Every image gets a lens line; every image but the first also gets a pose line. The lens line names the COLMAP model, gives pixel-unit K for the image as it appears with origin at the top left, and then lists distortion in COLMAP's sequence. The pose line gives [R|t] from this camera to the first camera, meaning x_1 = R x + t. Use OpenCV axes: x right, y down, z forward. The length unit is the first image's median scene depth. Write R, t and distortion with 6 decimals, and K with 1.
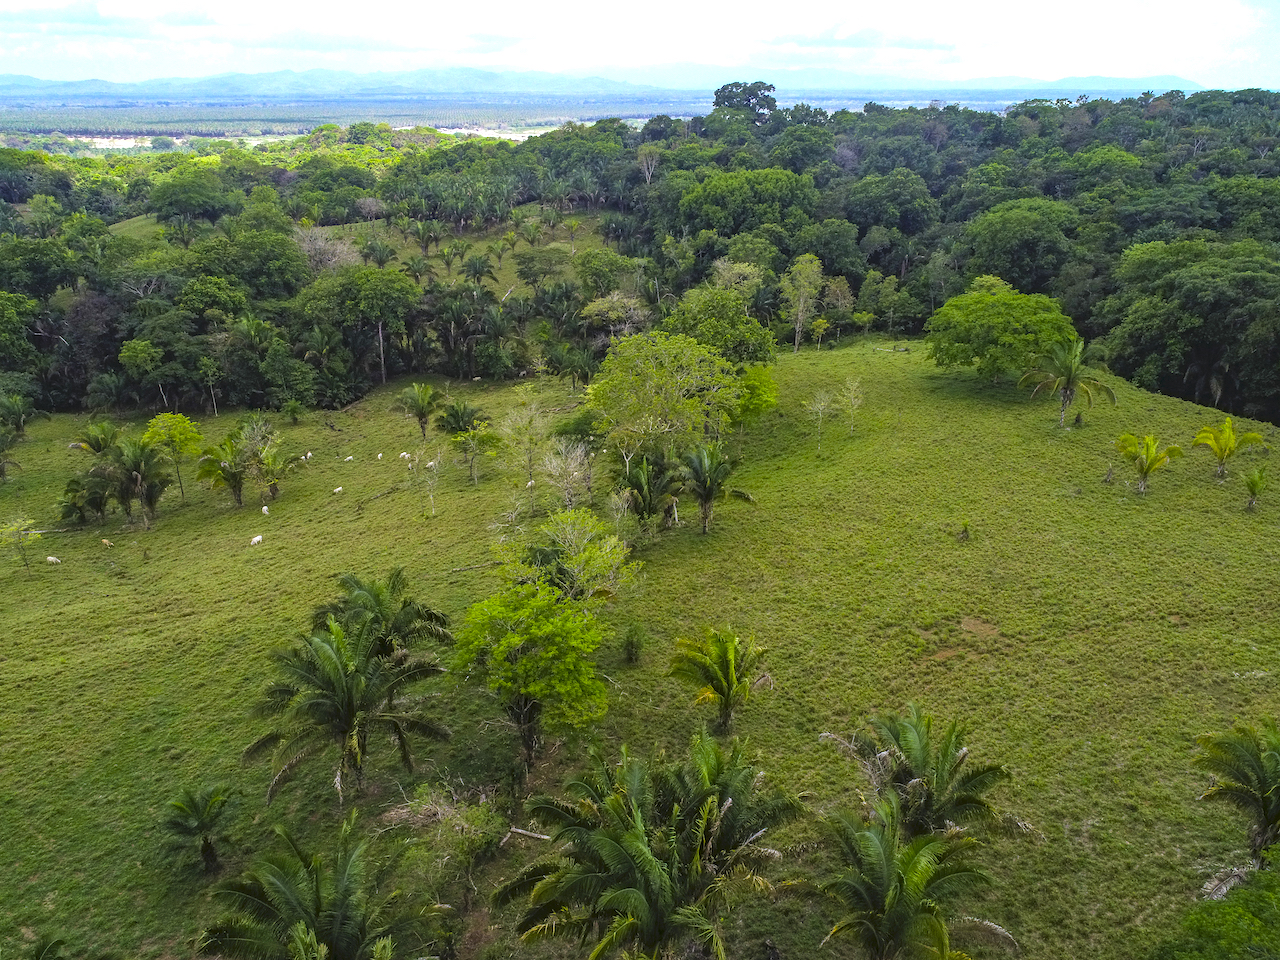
lens RADIAL K [[967.9, 0, 644.8], [0, 967.9, 475.4], [0, 0, 1]] dist [-0.001728, 0.002262]
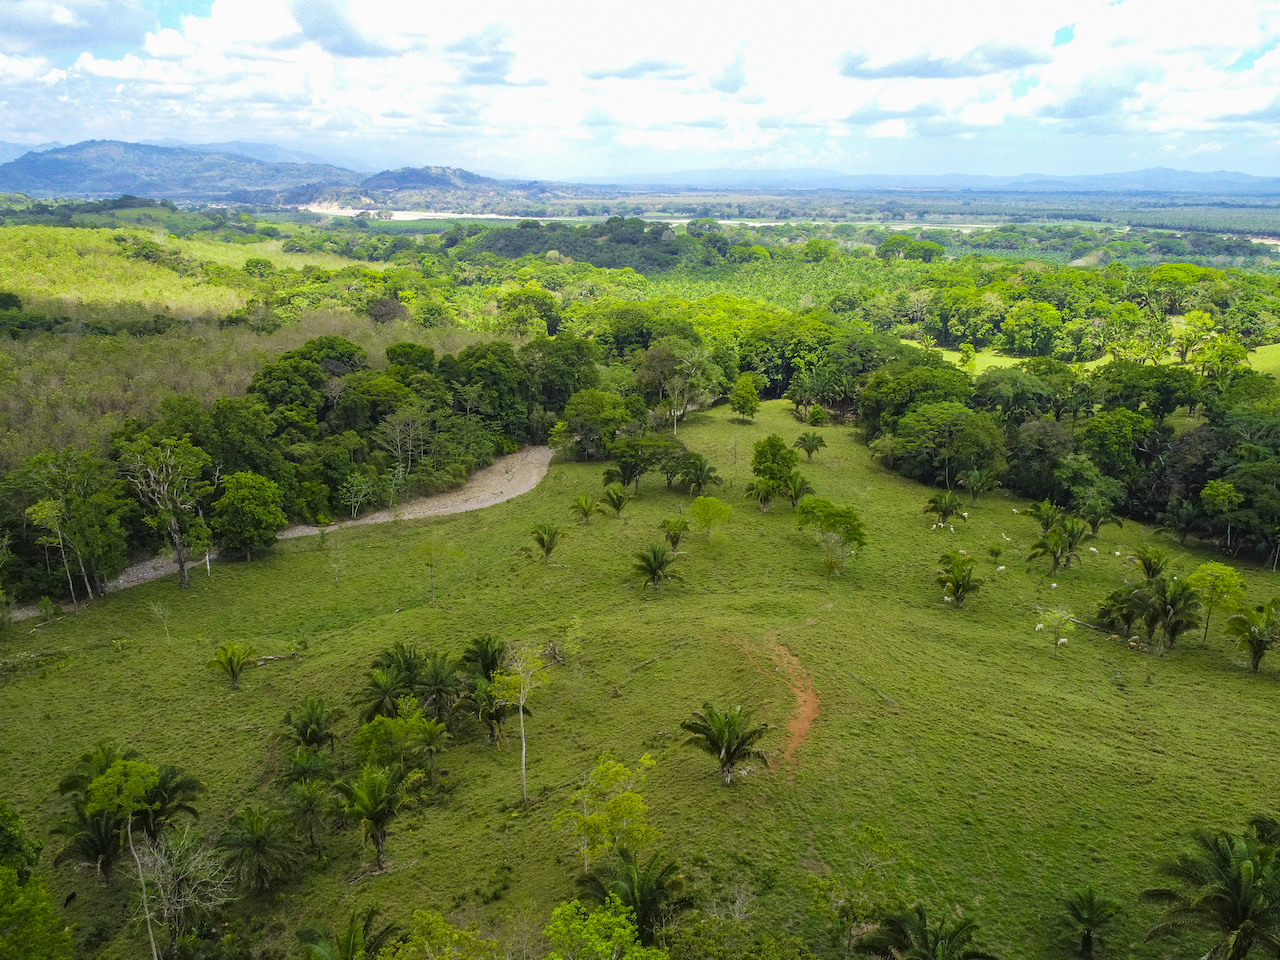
lens RADIAL K [[967.9, 0, 639.5], [0, 967.9, 501.8], [0, 0, 1]] dist [-0.001728, 0.002262]
pose [[0.485427, 0.276000, -0.829569, 0.065533], [-0.326927, 0.937330, 0.120549, -0.047571], [0.810851, 0.212691, 0.545237, -0.122483]]
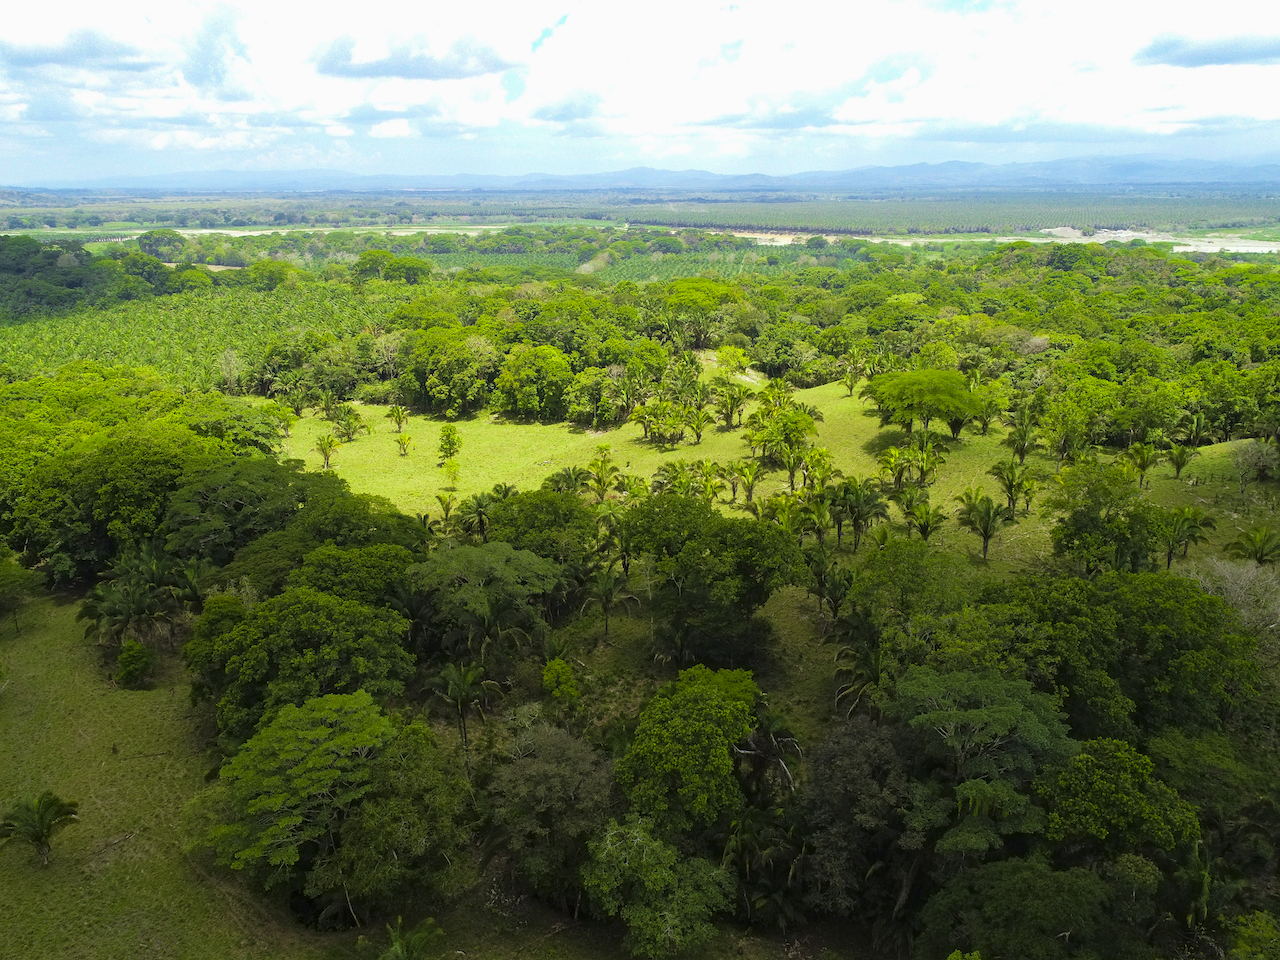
lens RADIAL K [[967.9, 0, 642.9], [0, 967.9, 483.8], [0, 0, 1]] dist [-0.001728, 0.002262]
pose [[0.829095, 0.161433, -0.535294, -0.604929], [-0.200972, 0.979468, -0.015890, -0.398112], [0.521739, 0.120753, 0.844516, 0.733791]]
